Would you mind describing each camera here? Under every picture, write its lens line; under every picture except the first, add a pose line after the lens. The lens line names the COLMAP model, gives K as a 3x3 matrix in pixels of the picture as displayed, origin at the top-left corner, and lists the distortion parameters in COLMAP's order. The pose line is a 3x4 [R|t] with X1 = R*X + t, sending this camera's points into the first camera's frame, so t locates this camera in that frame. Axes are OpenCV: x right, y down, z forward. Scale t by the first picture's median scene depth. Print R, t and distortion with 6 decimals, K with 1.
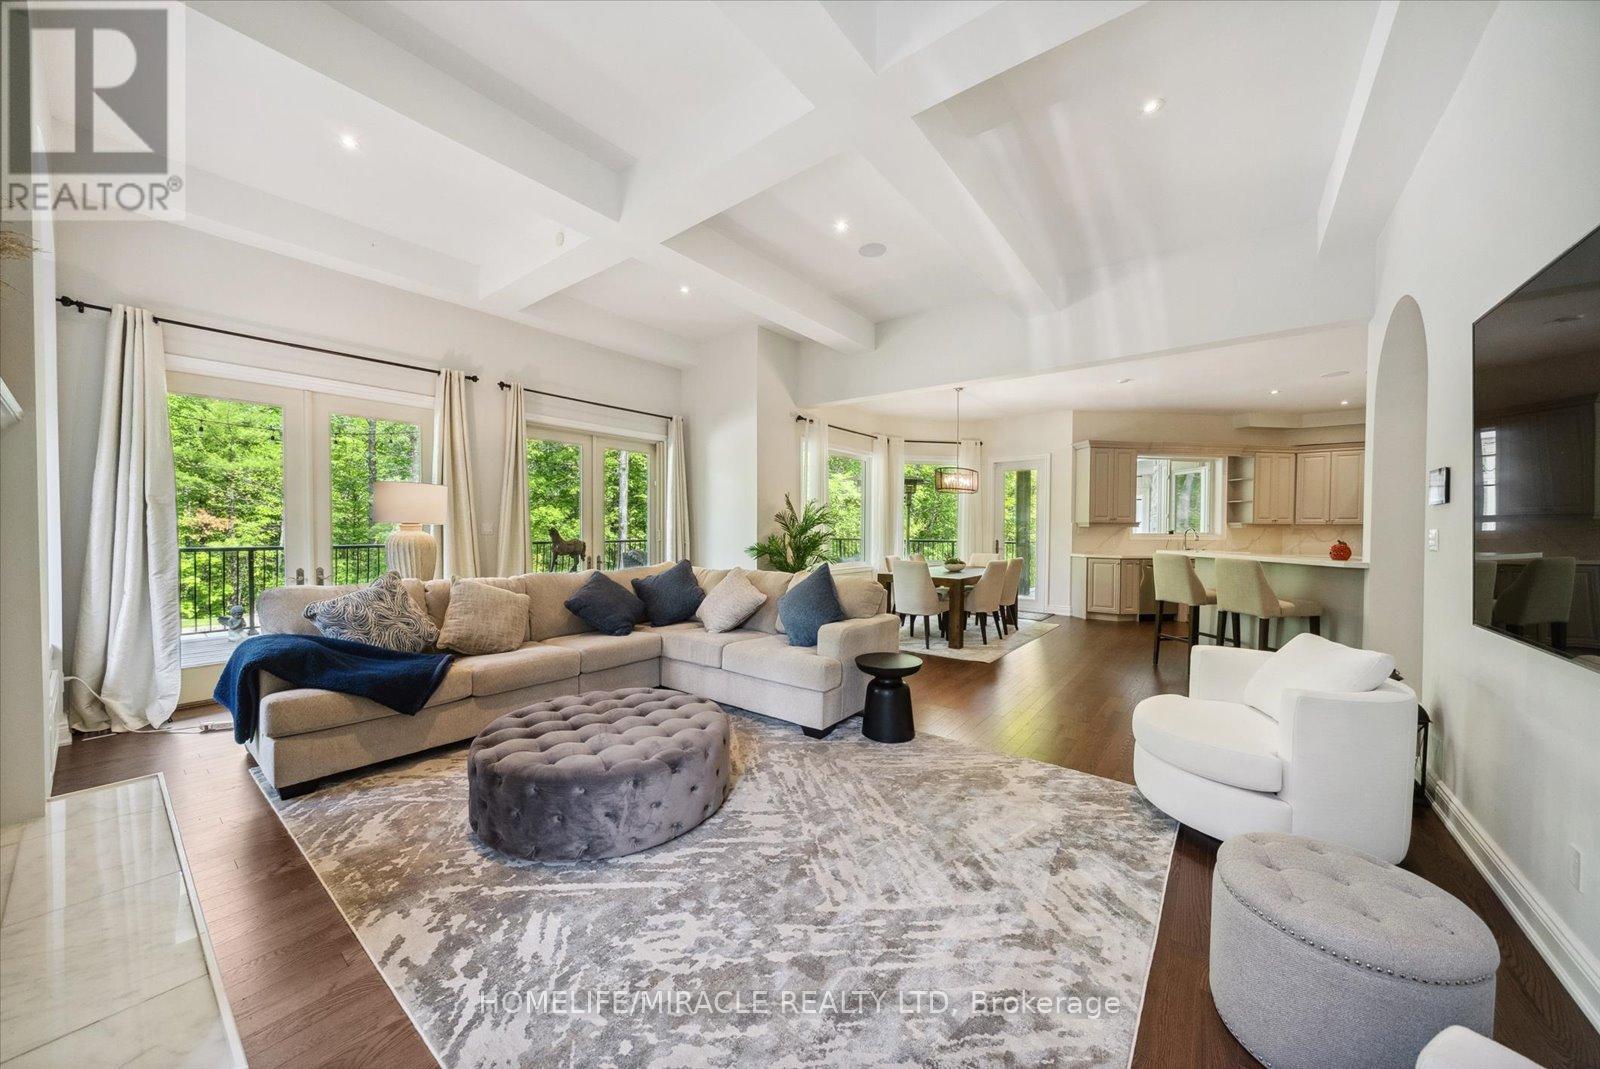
lens RADIAL K [[558.2, 0, 802.6], [0, 558.2, 537.0], [0, 0, 1]] dist [0.002082, 0.000093]
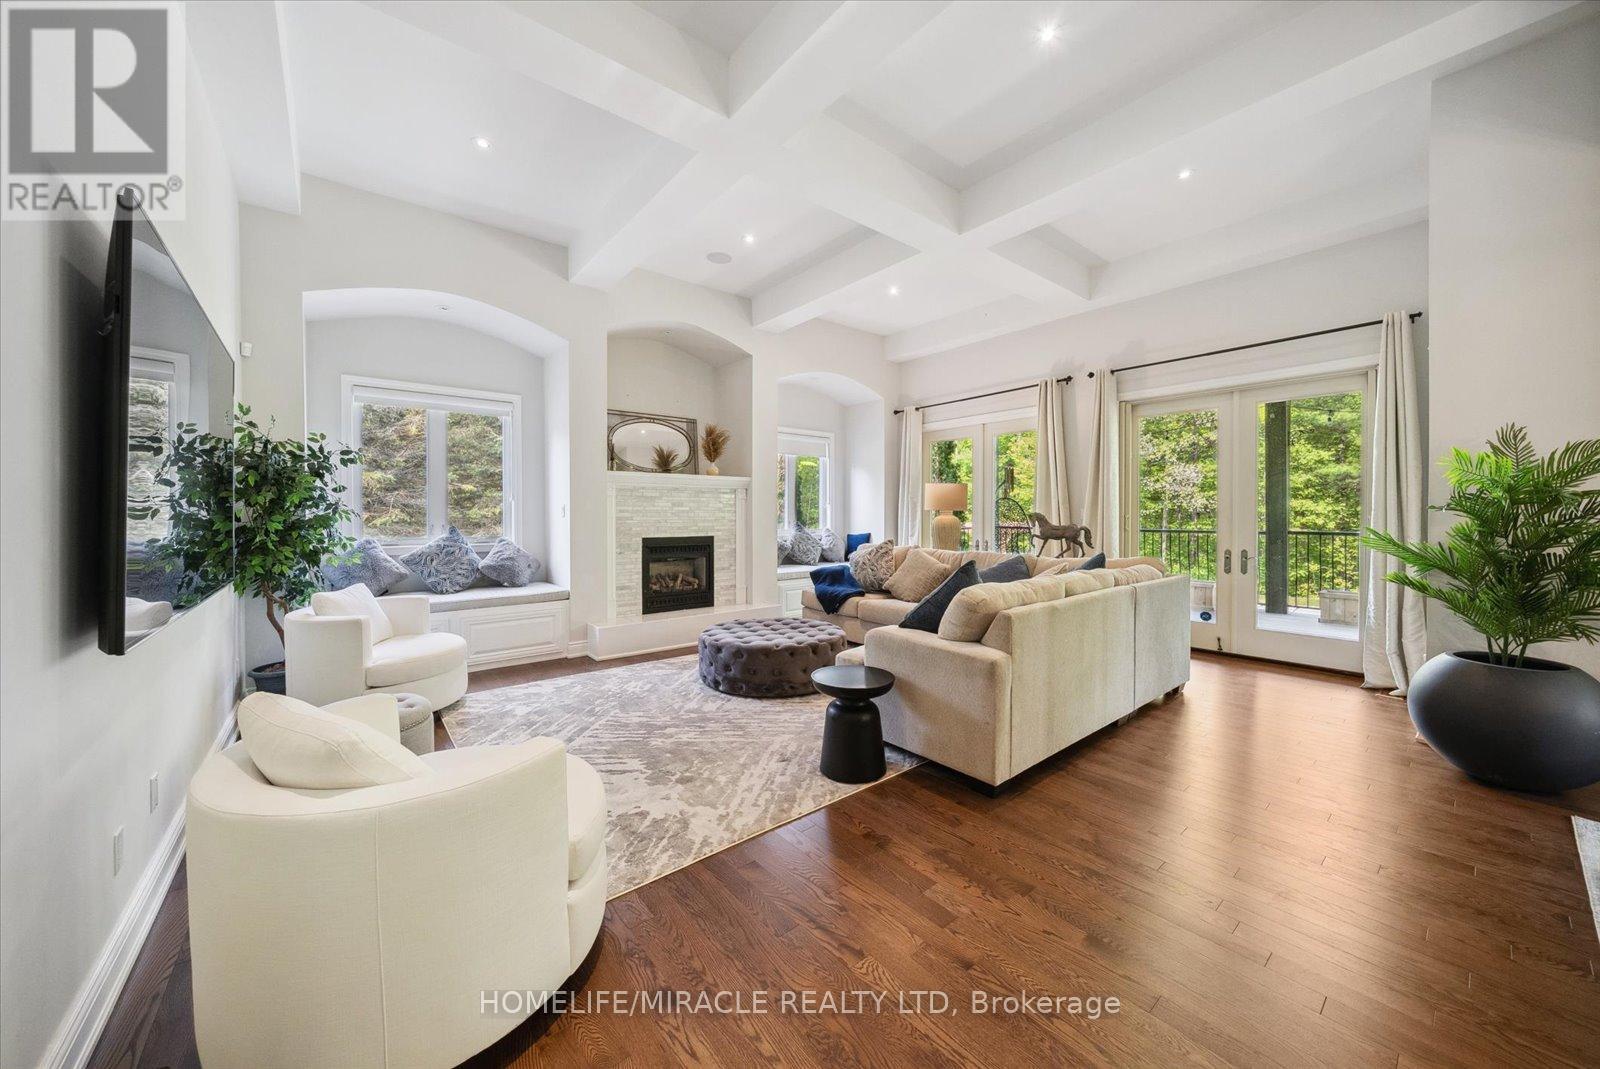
lens RADIAL K [[558.2, 0, 795.6], [0, 558.2, 512.4], [0, 0, 1]] dist [0.002082, 0.000093]
pose [[-0.230484, -0.002474, -0.973073, 0.933721], [-0.017063, 0.999853, 0.001499, -0.011556], [0.972927, 0.016949, -0.230492, 1.084736]]
